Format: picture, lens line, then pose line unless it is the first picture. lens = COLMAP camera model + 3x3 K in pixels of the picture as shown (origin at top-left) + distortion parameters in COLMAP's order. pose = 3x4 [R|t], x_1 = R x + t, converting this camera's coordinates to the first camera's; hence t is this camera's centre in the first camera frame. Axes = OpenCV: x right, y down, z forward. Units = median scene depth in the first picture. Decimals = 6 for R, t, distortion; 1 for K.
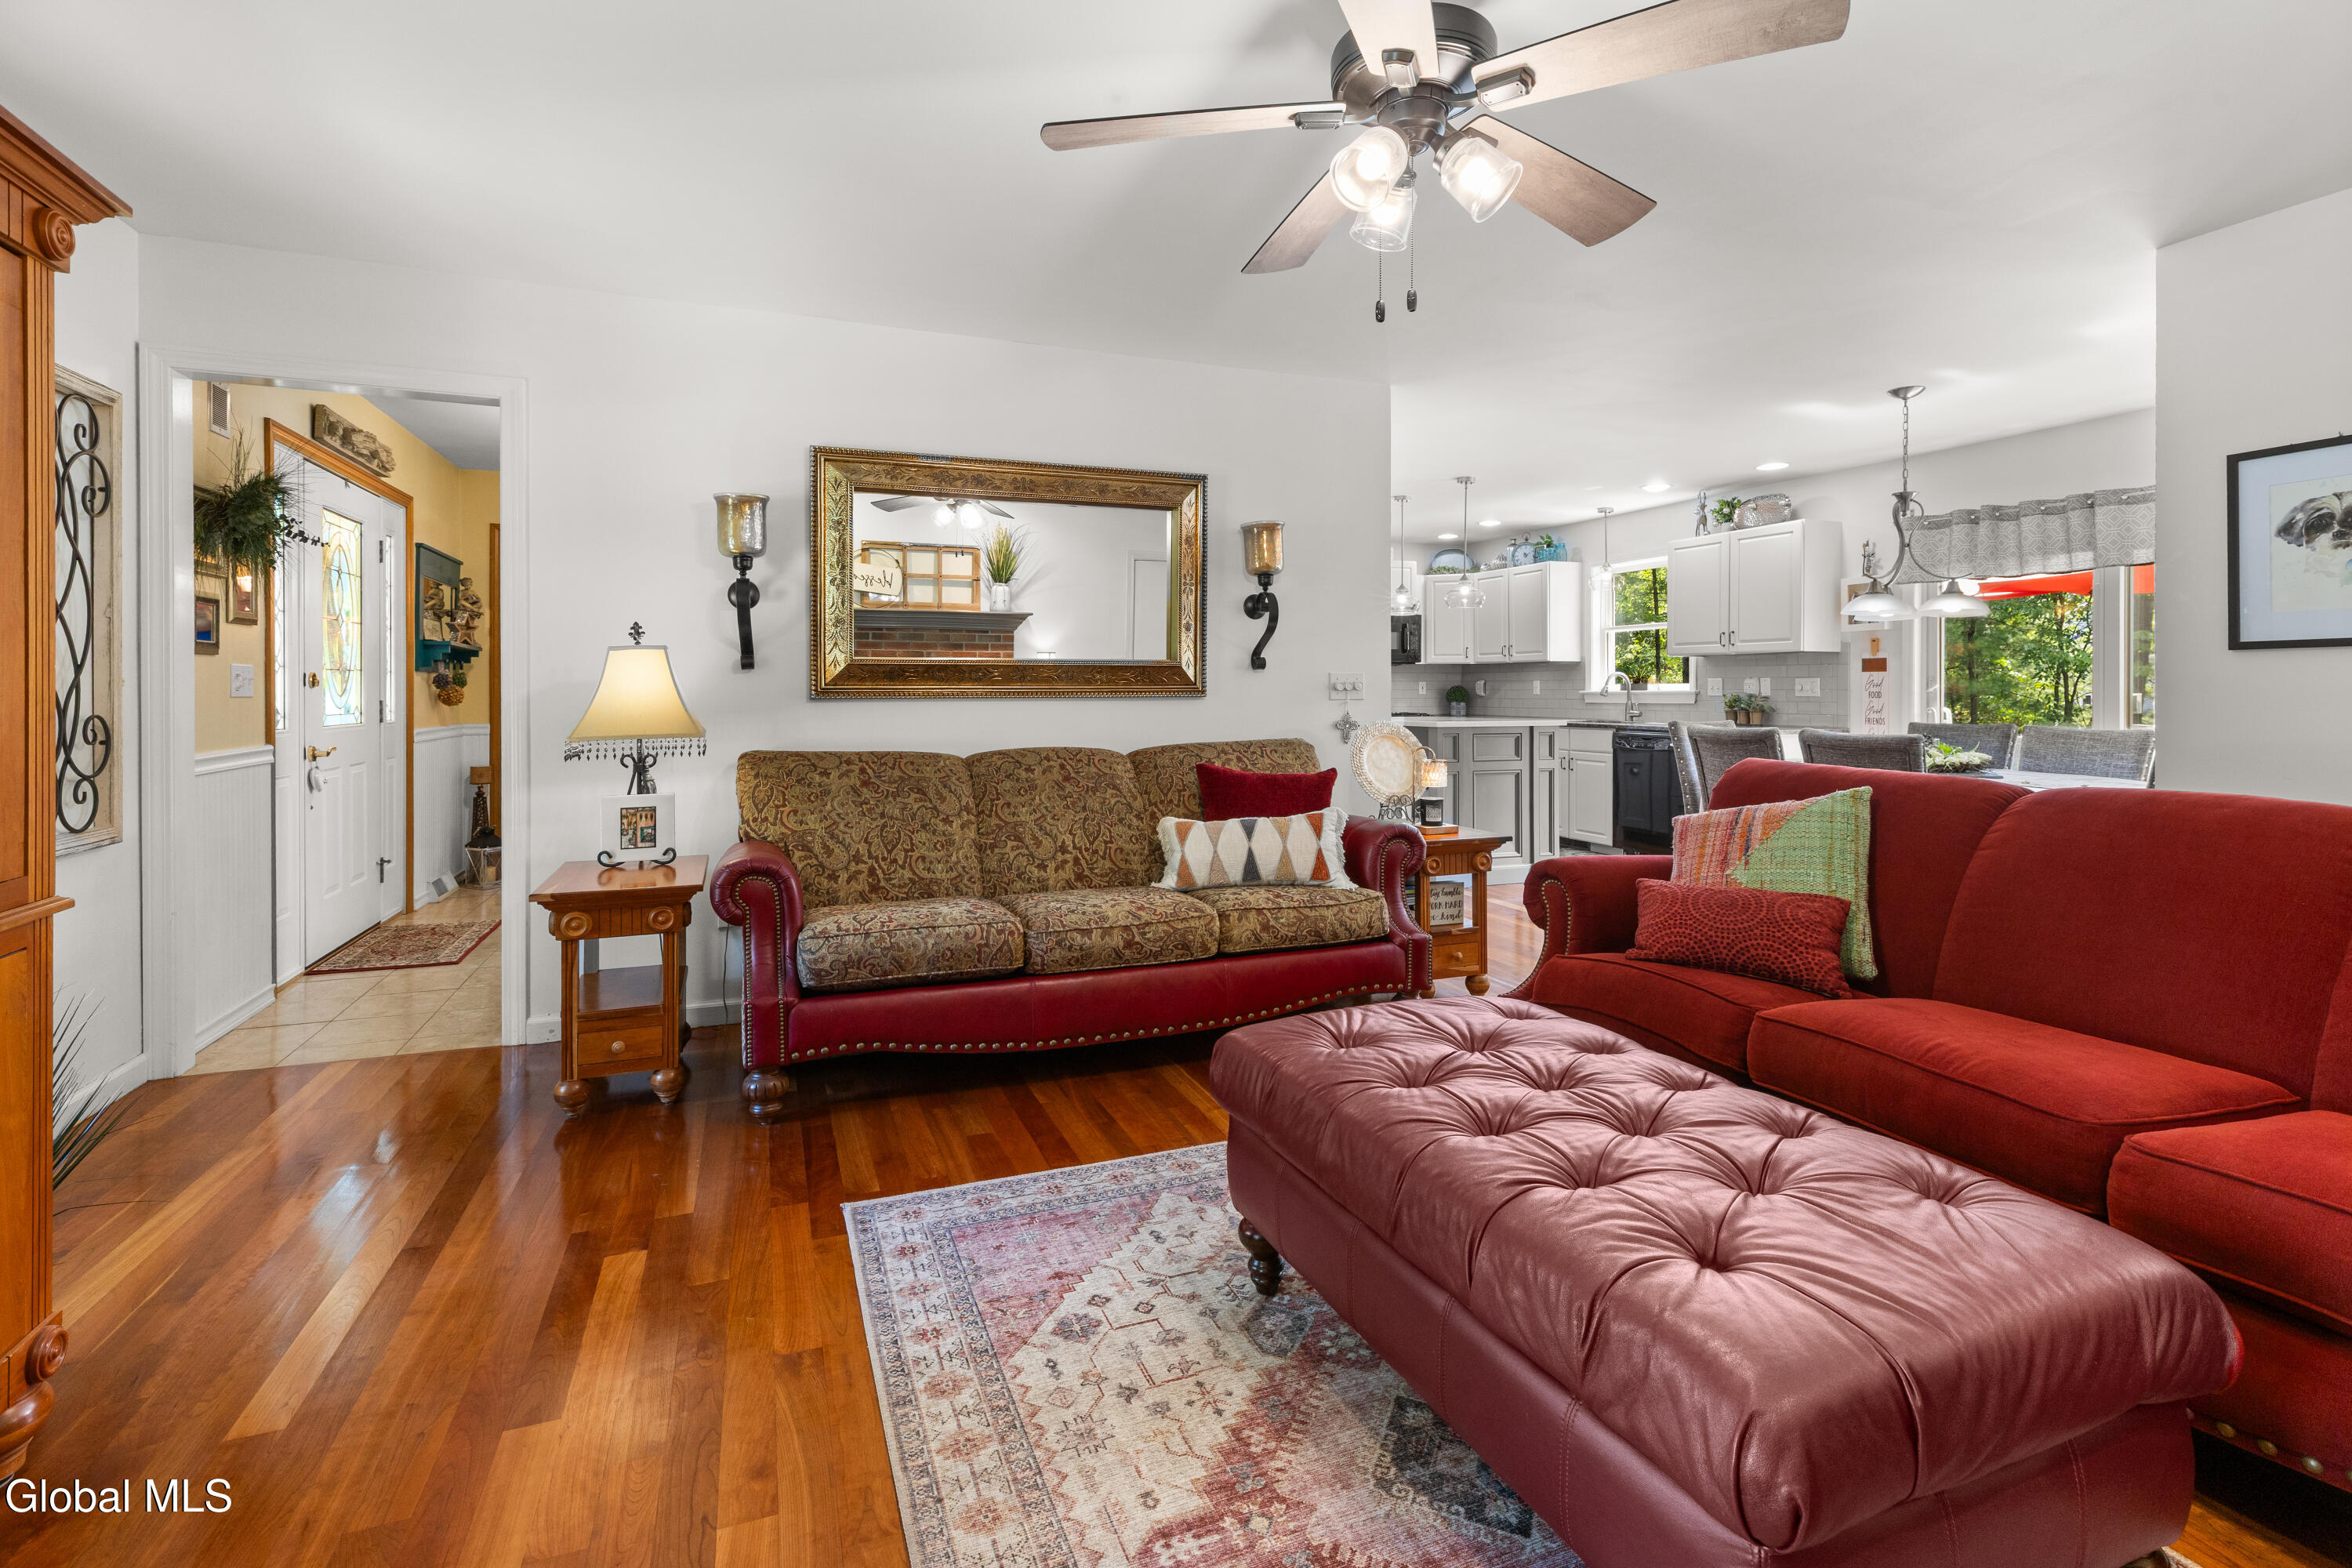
lens RADIAL K [[1084.8, 0, 1182.0], [0, 1084.8, 696.9], [0, 0, 1]] dist [0.002716, 0.001042]
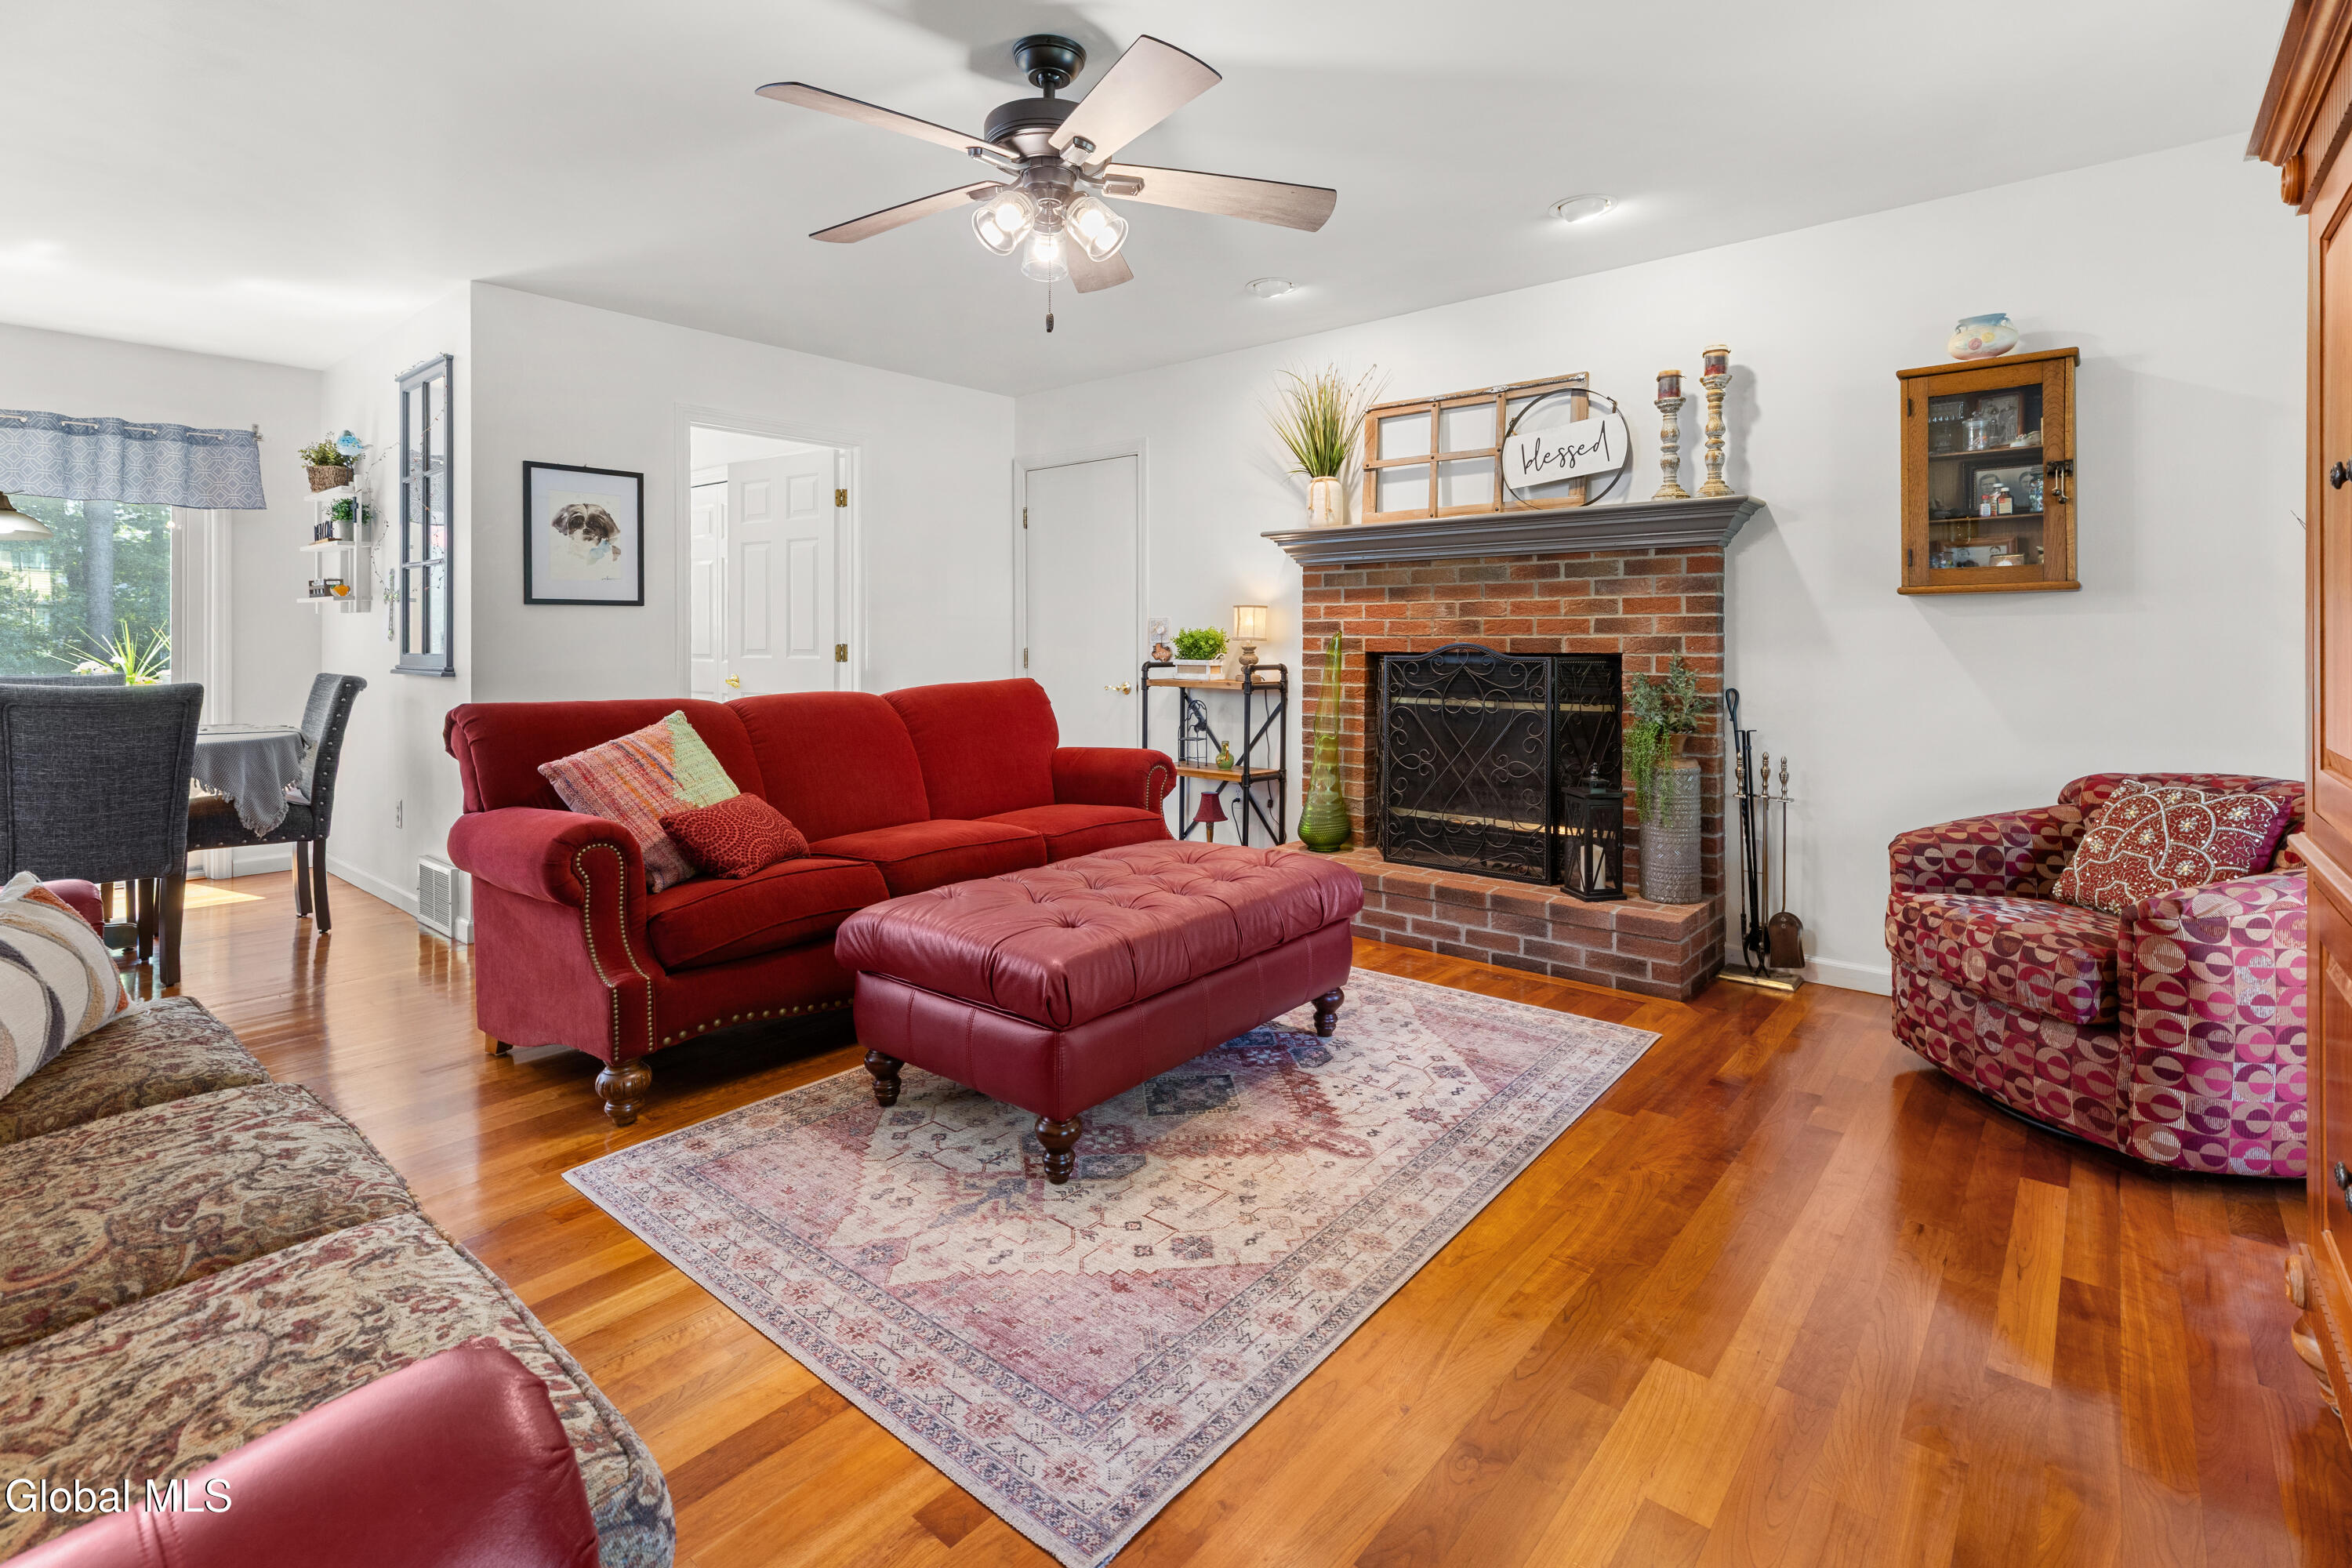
lens RADIAL K [[1084.8, 0, 1165.0], [0, 1084.8, 643.9], [0, 0, 1]] dist [0.002716, 0.001042]
pose [[-0.462375, -0.006125, 0.886663, -0.325427], [0.006600, 0.999925, 0.010349, -0.001011], [-0.886660, 0.010637, -0.462300, 0.488331]]
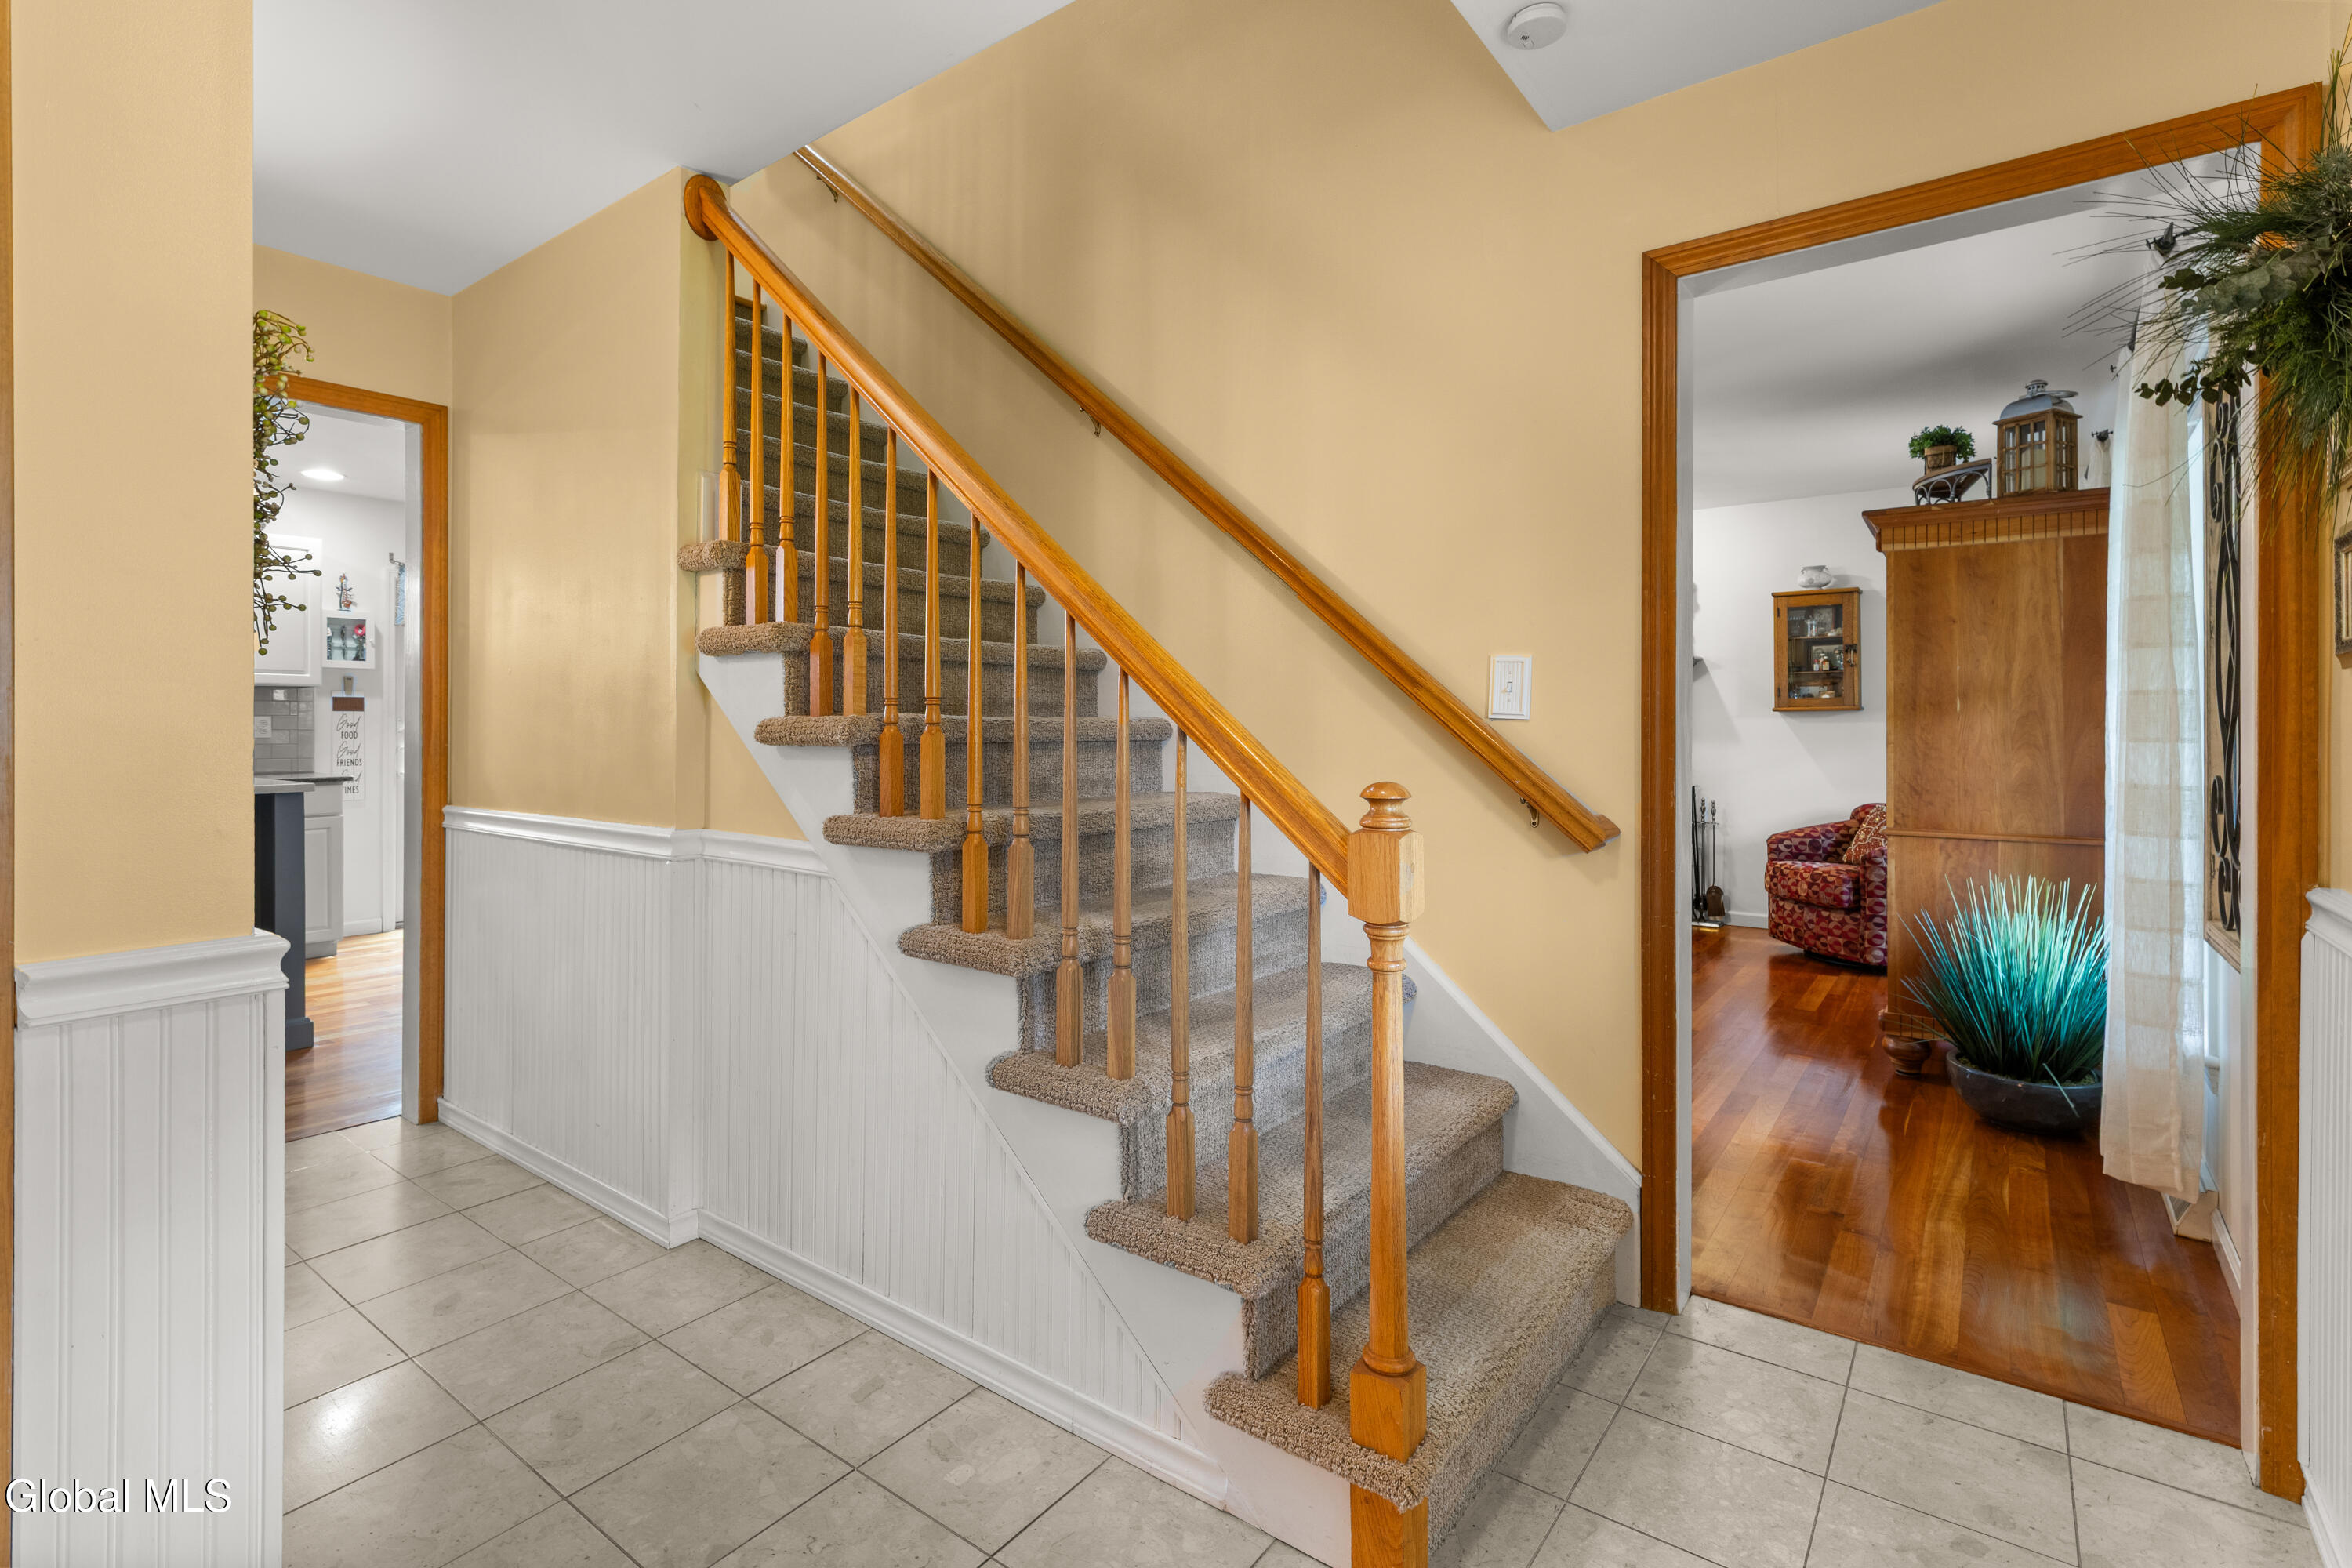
lens RADIAL K [[1084.8, 0, 1160.5], [0, 1084.8, 724.3], [0, 0, 1]] dist [0.002716, 0.001042]
pose [[-0.514971, -0.000341, 0.857207, -0.564593], [0.005210, 0.999980, 0.003527, -0.011418], [-0.857192, 0.006282, -0.514959, 0.885583]]
